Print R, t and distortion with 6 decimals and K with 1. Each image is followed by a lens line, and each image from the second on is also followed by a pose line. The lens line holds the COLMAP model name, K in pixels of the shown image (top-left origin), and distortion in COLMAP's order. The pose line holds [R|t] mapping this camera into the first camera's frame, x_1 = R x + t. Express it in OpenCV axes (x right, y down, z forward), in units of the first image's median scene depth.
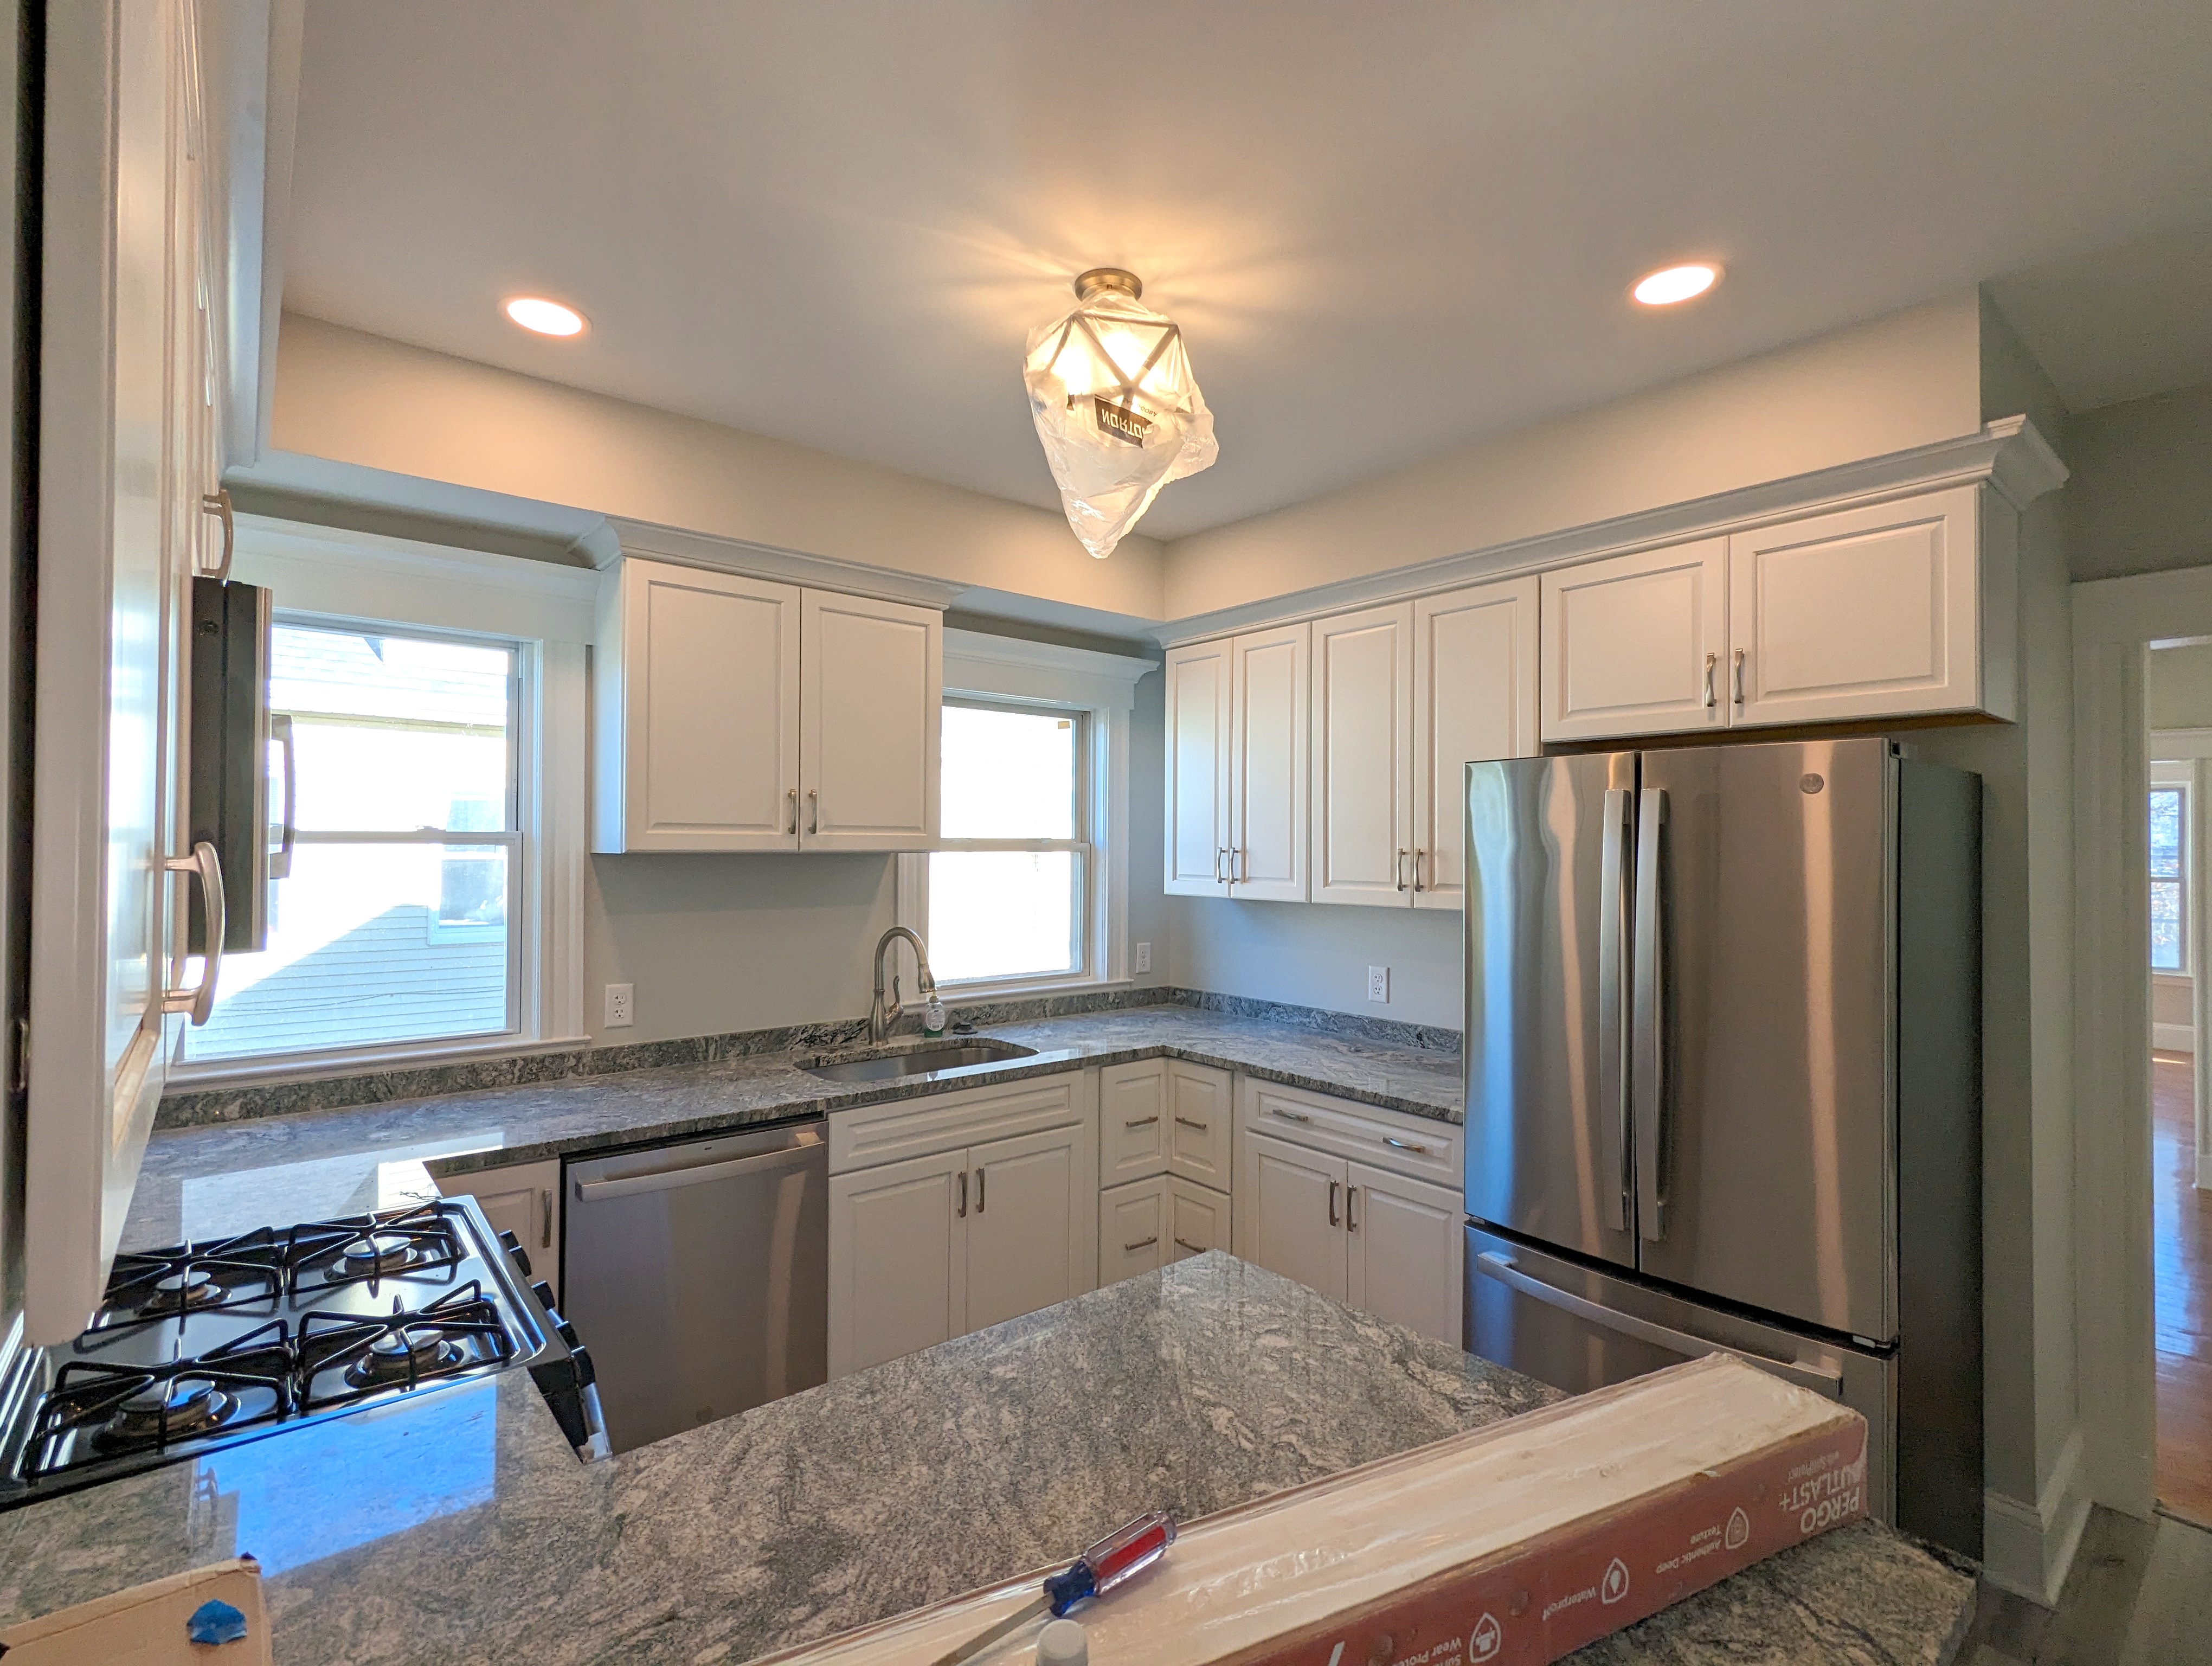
lens RADIAL K [[1047.9, 0, 1106.2], [0, 1047.9, 835.2], [0, 0, 1]] dist [0.001605, 0.001292]
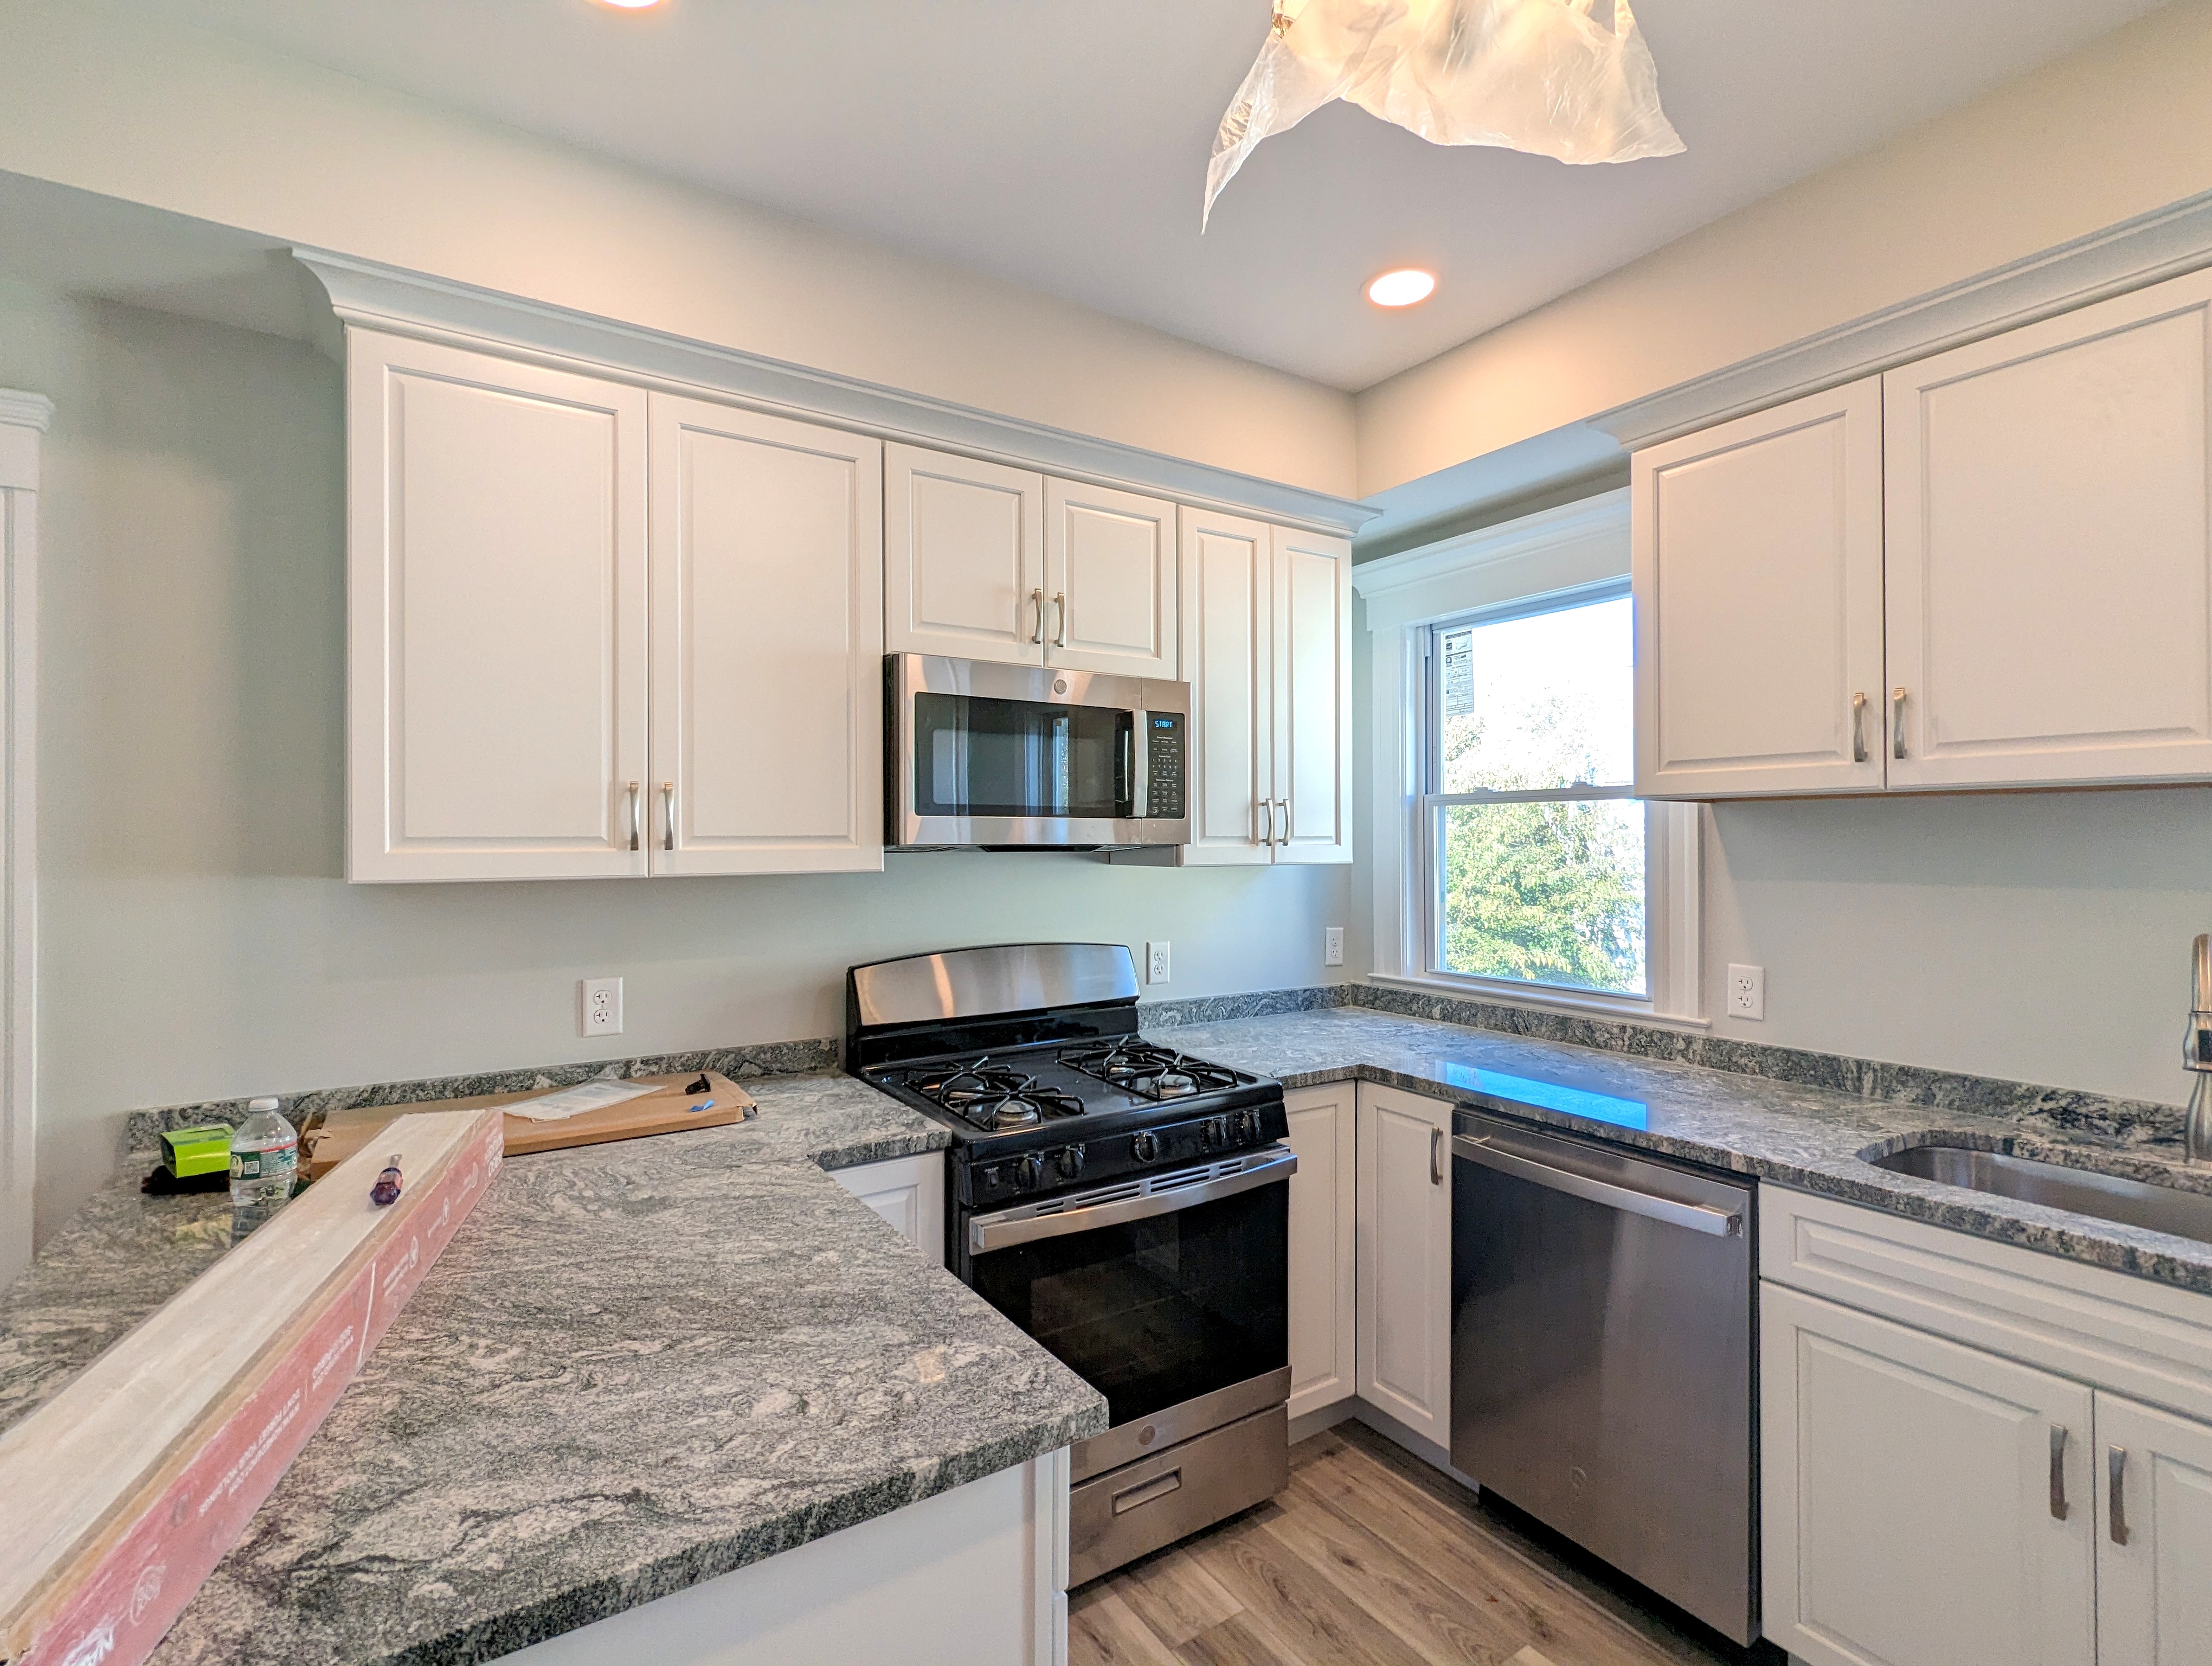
lens RADIAL K [[1047.9, 0, 1106.8], [0, 1047.9, 840.9], [0, 0, 1]] dist [0.001605, 0.001292]
pose [[-0.116823, -0.006104, -0.993134, 0.435533], [0.012191, 0.999897, -0.007579, 0.051040], [0.993078, -0.012993, -0.116736, 0.669324]]
